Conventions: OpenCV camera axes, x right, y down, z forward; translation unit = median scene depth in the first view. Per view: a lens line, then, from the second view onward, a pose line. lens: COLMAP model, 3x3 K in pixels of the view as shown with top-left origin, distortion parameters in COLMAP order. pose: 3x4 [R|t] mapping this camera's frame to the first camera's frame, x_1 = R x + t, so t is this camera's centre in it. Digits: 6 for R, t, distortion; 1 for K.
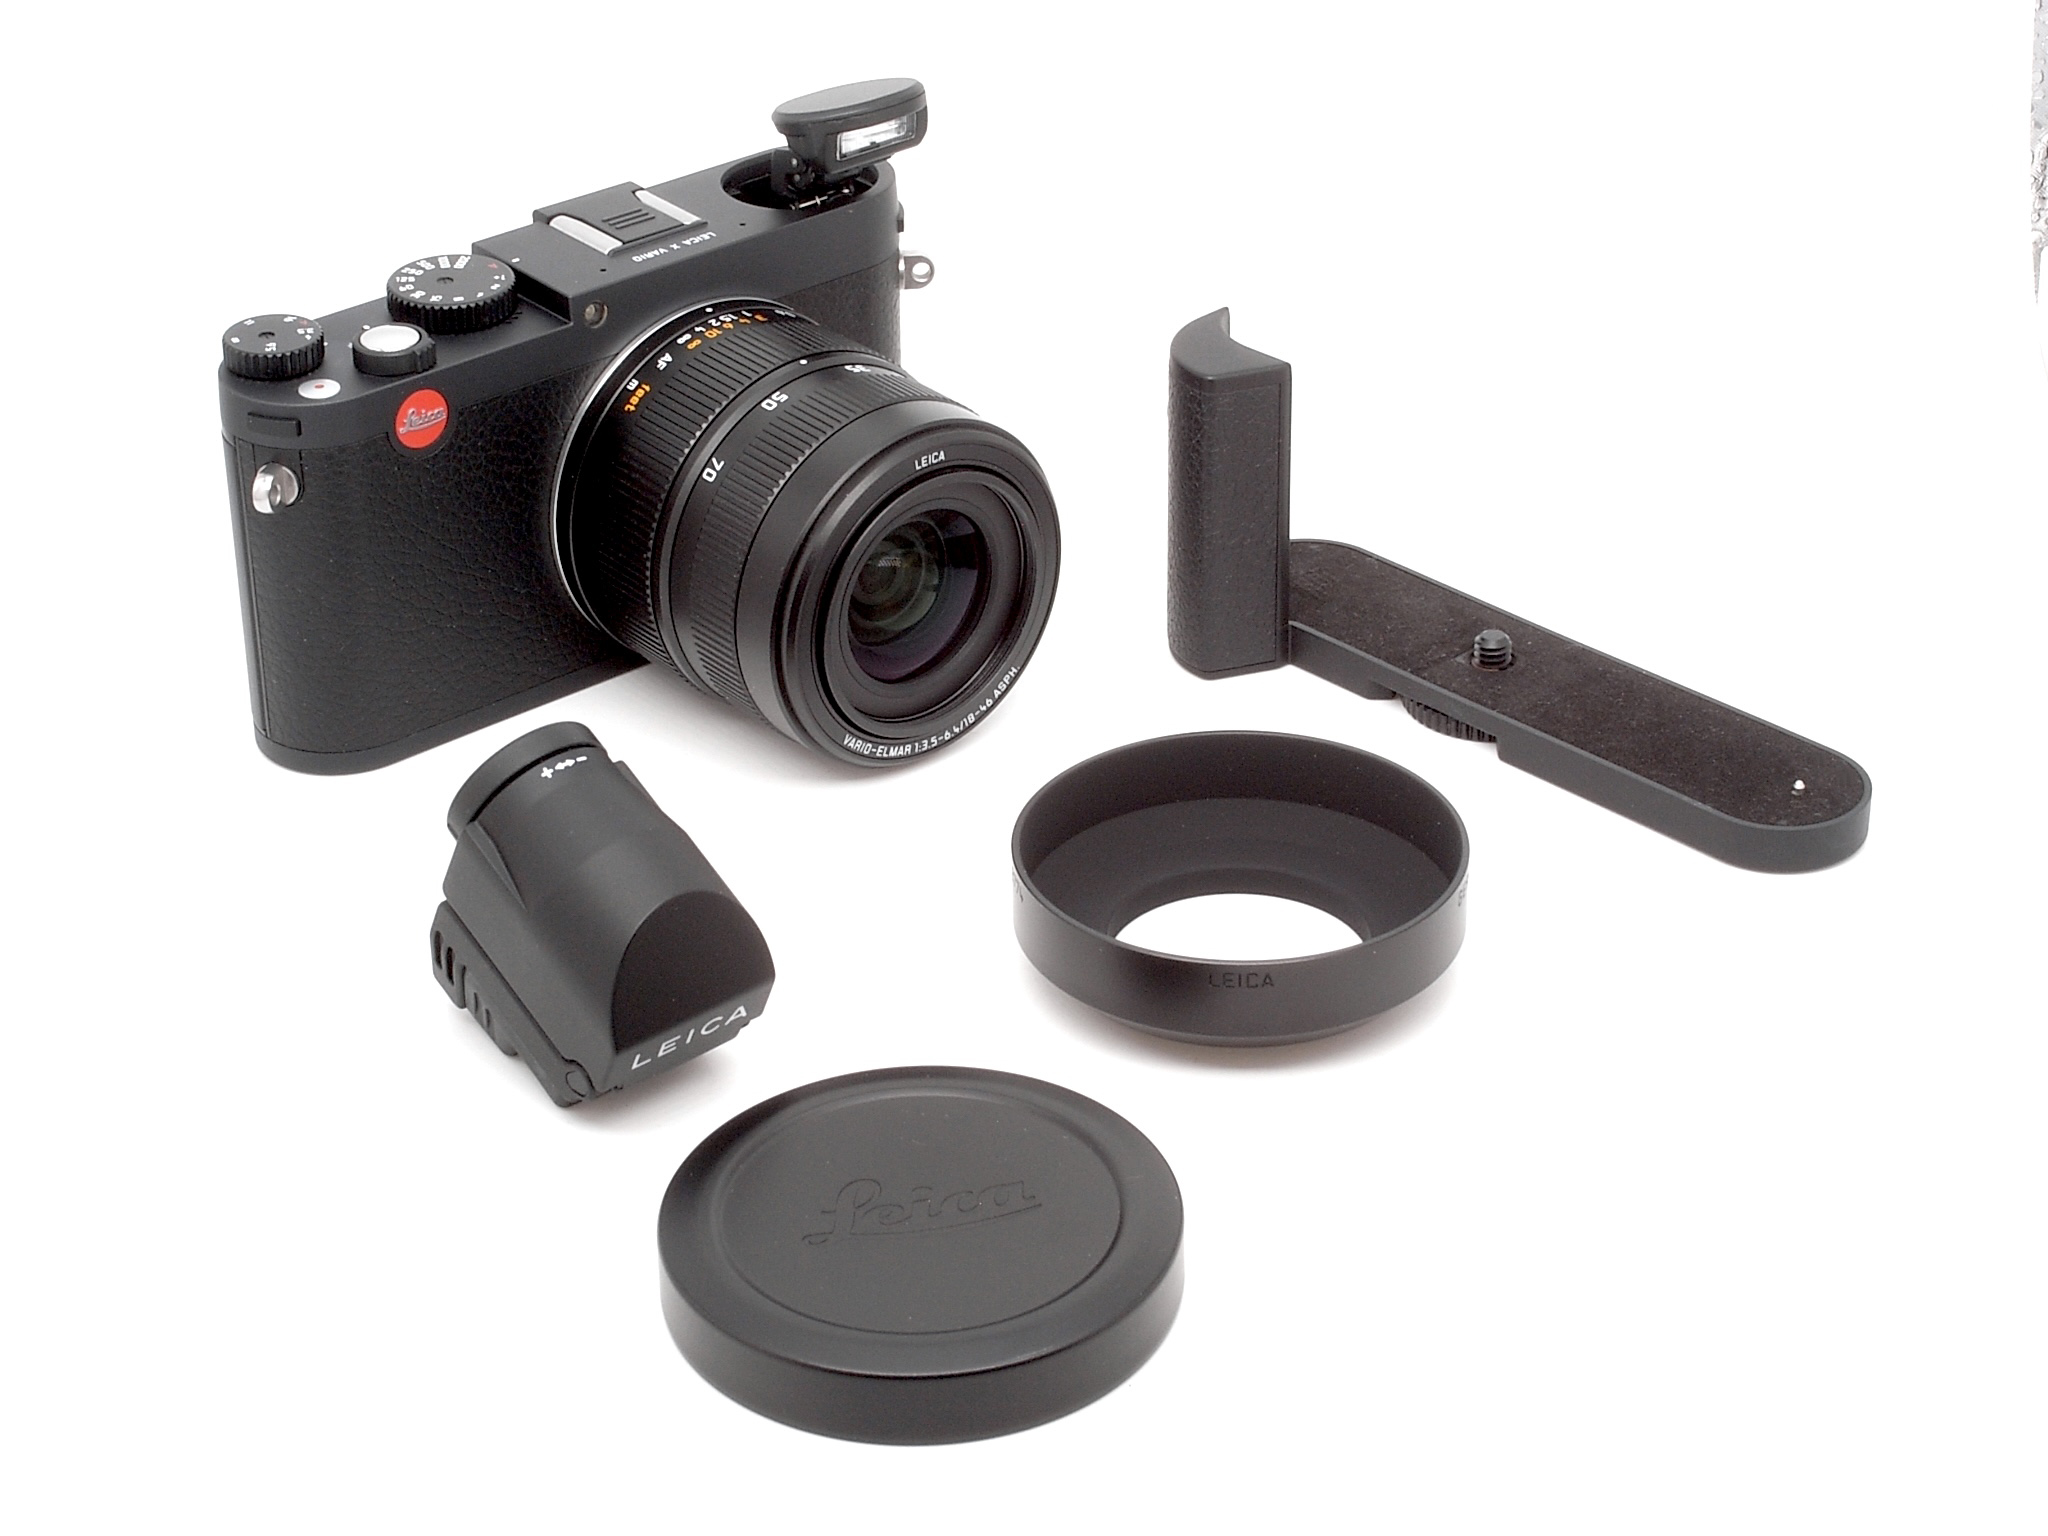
lens RADIAL K [[4057.4, 0, 1137.1], [0, 4057.4, 736.4], [0, 0, 1]] dist [-0.082651, 0.000000]
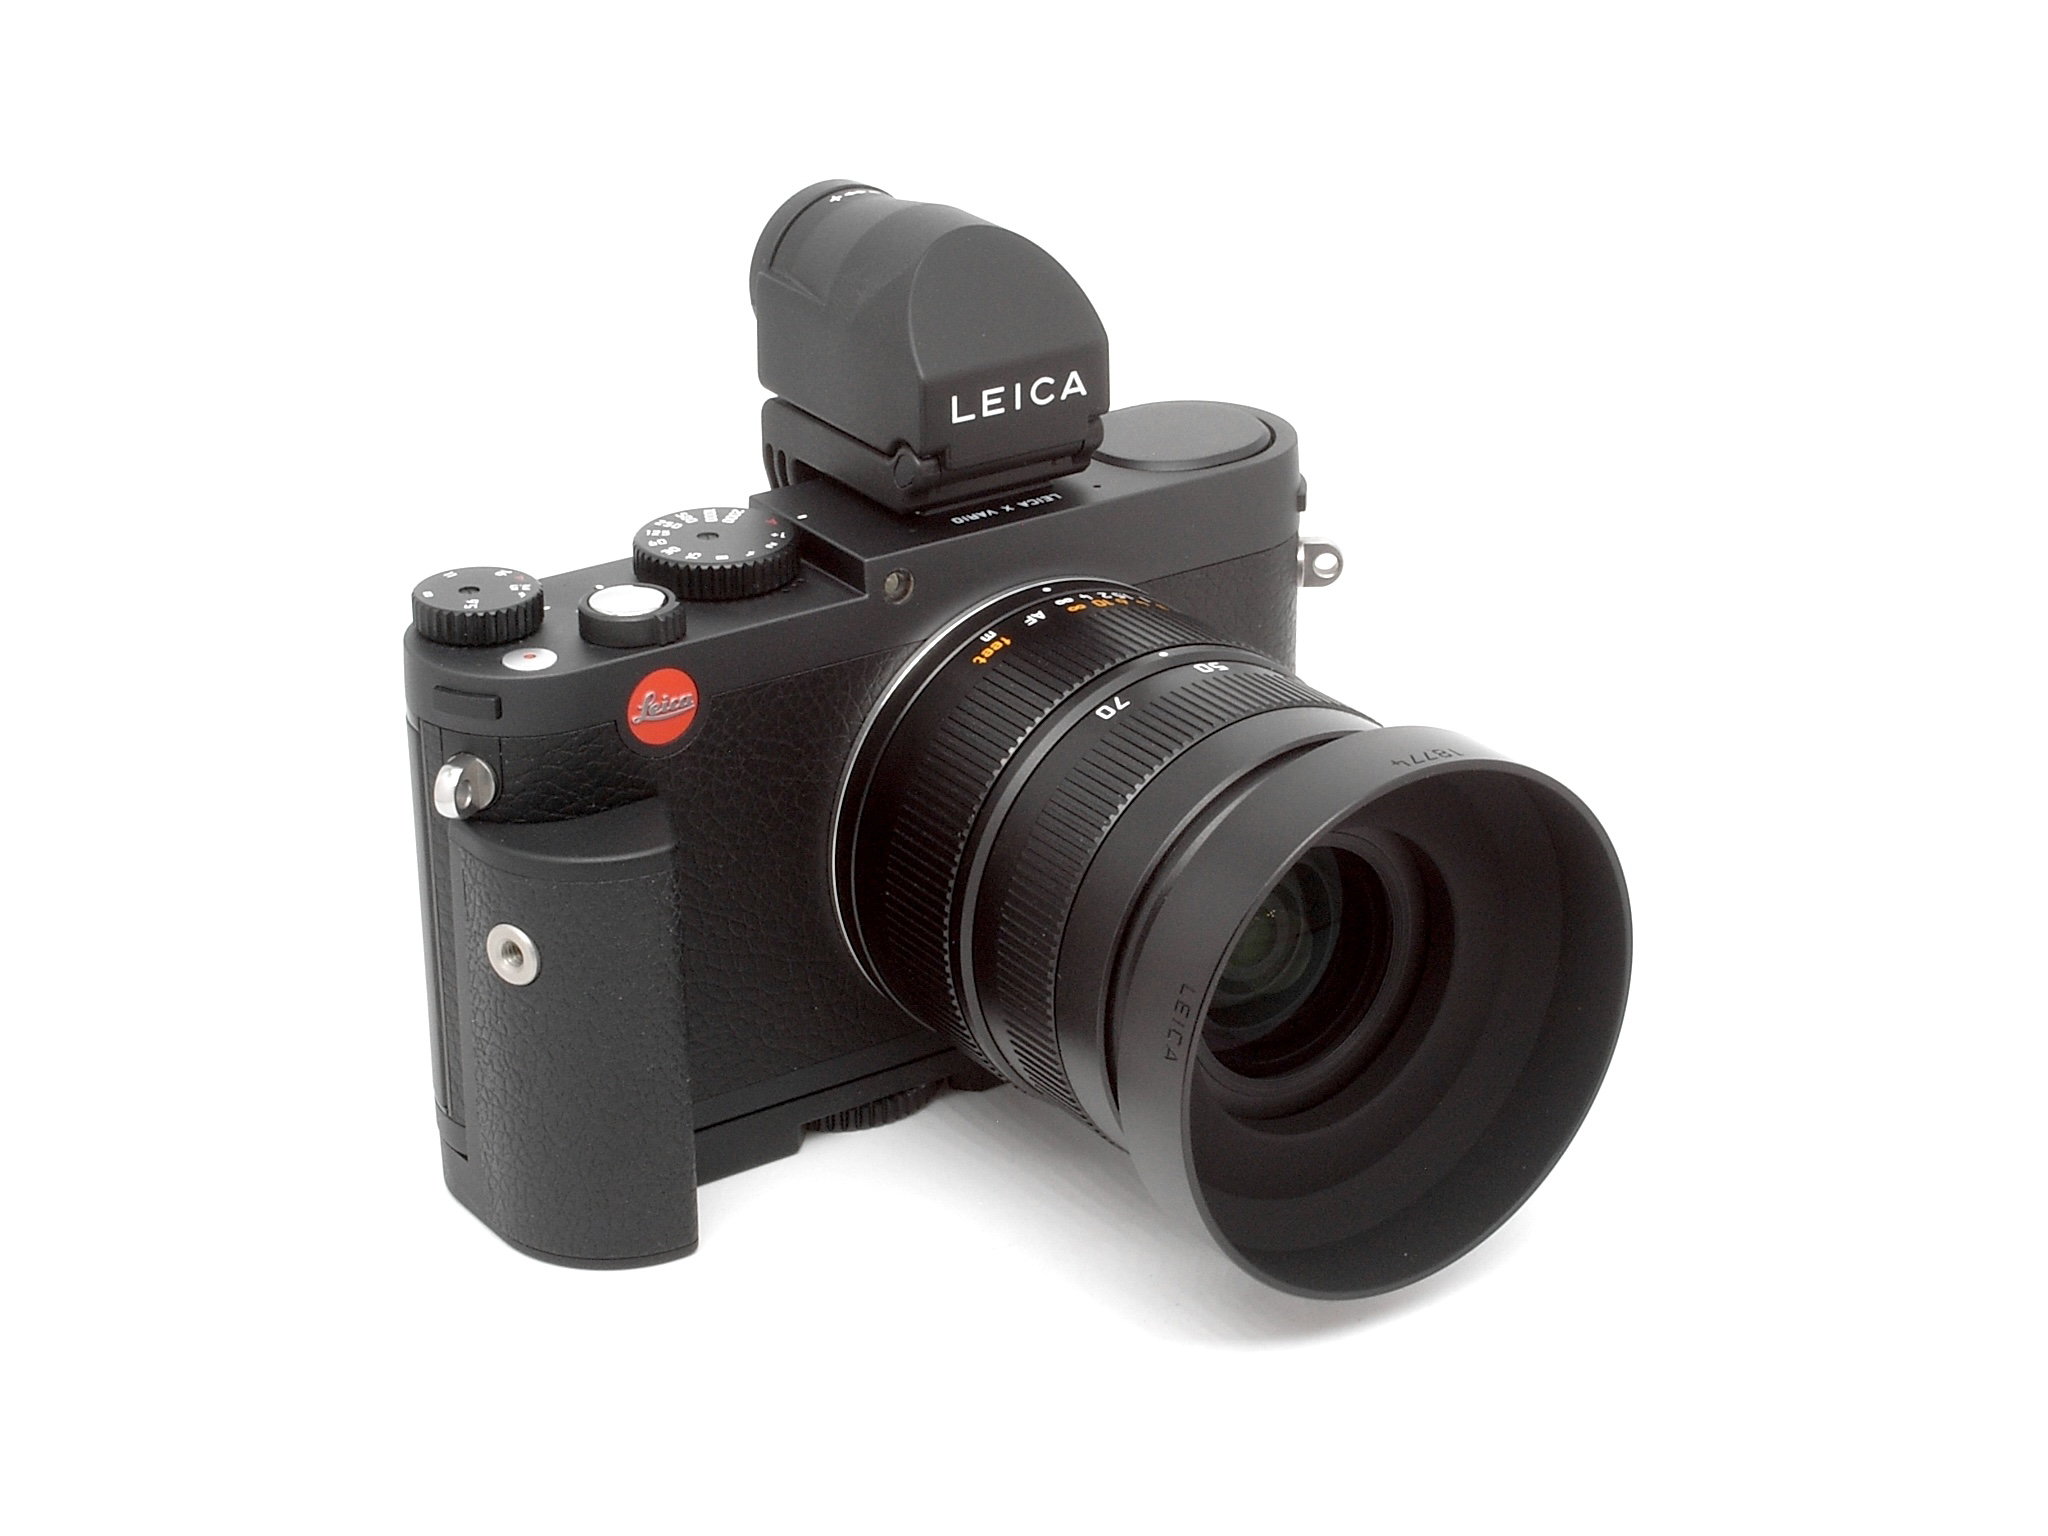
lens RADIAL K [[4057.4, 0, 1130.4], [0, 4057.4, 746.2], [0, 0, 1]] dist [-0.082651, 0.000000]
pose [[0.993611, 0.033878, -0.107655, -0.005846], [-0.046568, 0.991964, -0.117640, 0.014809], [0.102804, 0.121901, 0.987204, 0.247278]]
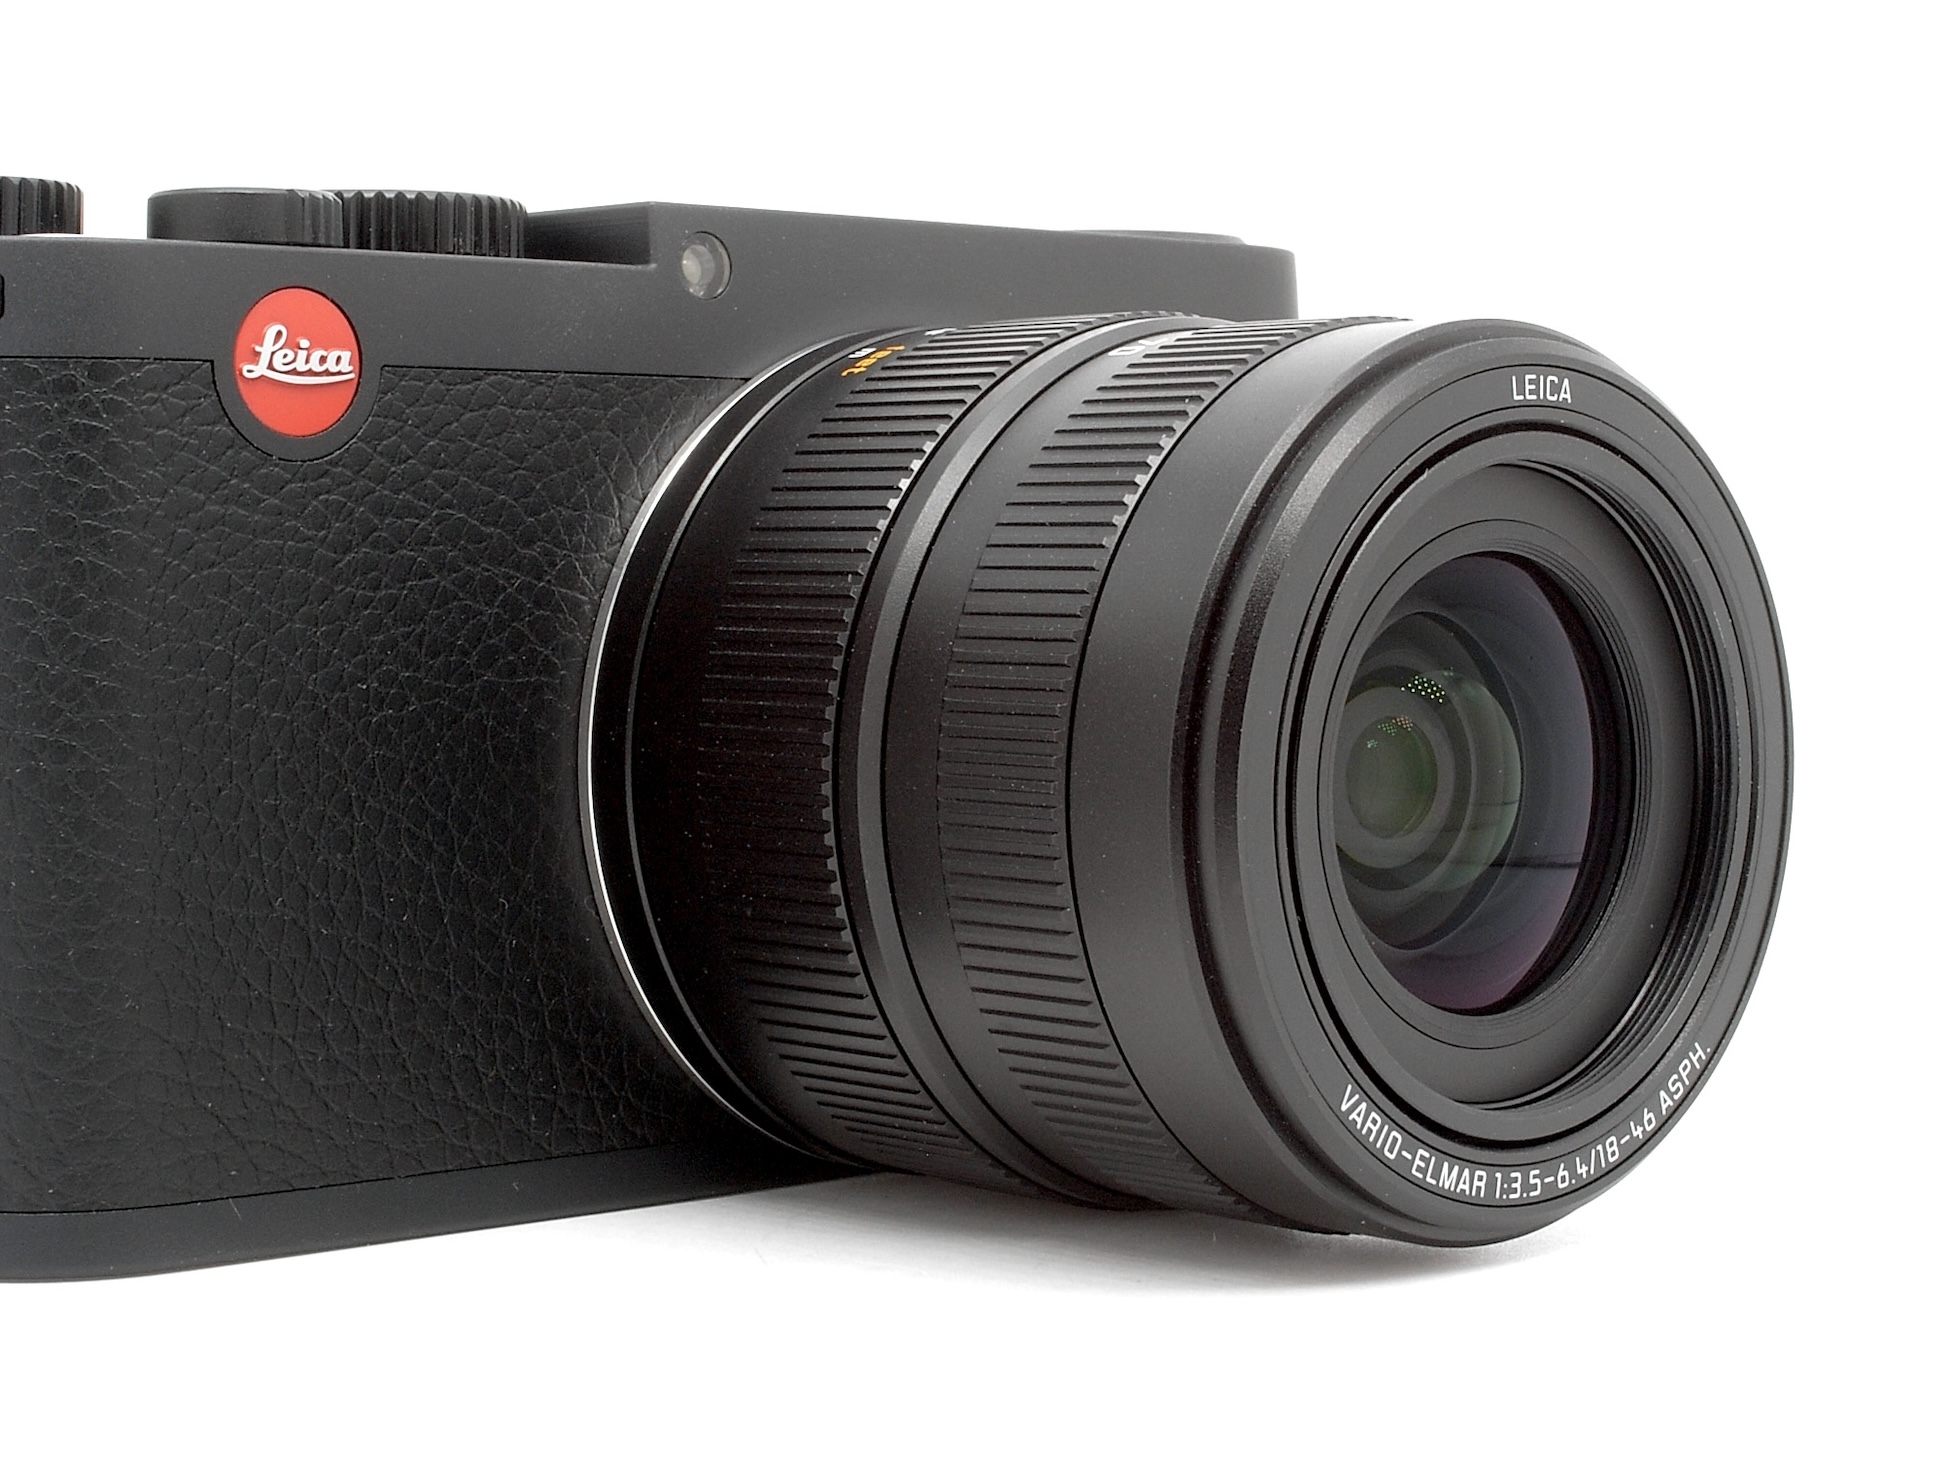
lens RADIAL K [[3875.2, 0, 968.9], [0, 3875.2, 718.8], [0, 0, 1]] dist [-0.082651, 0.000000]
pose [[0.999937, -0.011127, -0.001631, -0.105110], [0.009130, 0.887884, -0.459978, 0.135108], [0.006567, 0.459934, 0.887929, 0.649648]]
